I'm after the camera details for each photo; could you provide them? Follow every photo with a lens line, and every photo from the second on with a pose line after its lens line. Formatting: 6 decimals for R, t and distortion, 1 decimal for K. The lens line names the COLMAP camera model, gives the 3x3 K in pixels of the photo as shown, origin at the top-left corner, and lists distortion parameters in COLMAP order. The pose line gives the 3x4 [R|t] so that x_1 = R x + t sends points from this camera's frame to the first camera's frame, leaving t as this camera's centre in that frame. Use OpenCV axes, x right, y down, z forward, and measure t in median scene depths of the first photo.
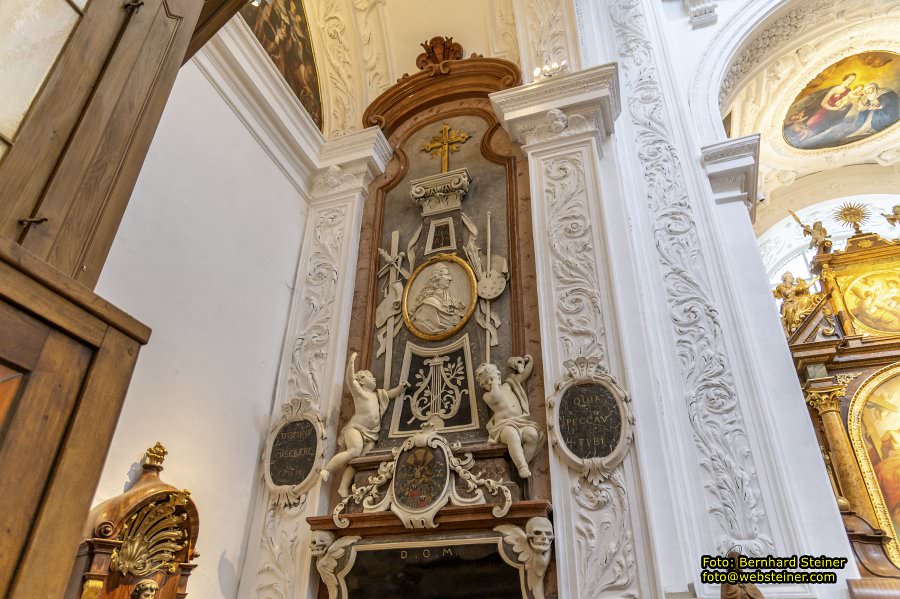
lens RADIAL K [[610.7, 0, 442.3], [0, 610.7, 300.6], [0, 0, 1]] dist [0.008870, -0.015260]
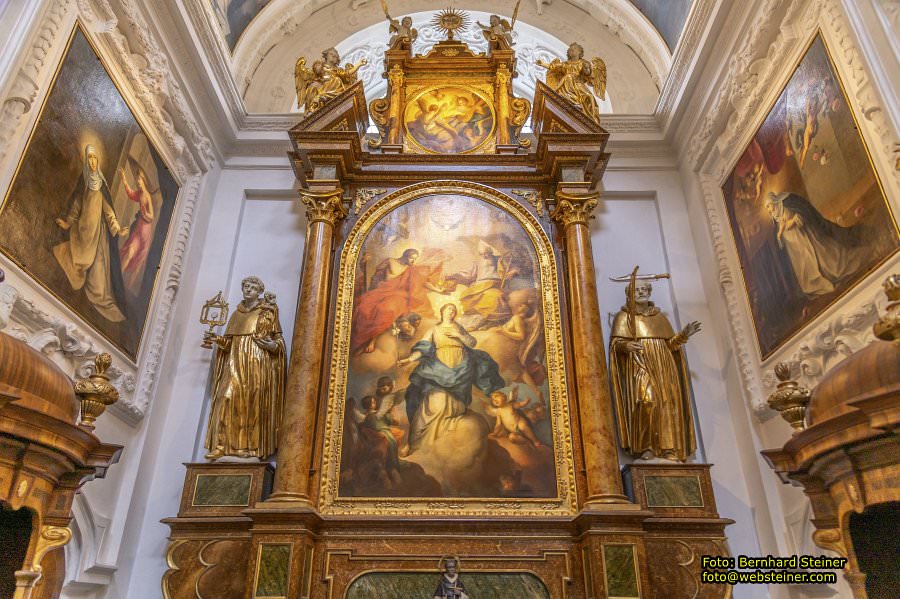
lens RADIAL K [[610.7, 0, 444.9], [0, 610.7, 298.5], [0, 0, 1]] dist [0.008870, -0.015260]
pose [[0.938670, 0.138888, 0.315607, 0.500094], [-0.168305, 0.983400, 0.067808, 0.177377], [-0.300951, -0.116767, 0.946464, 0.219540]]
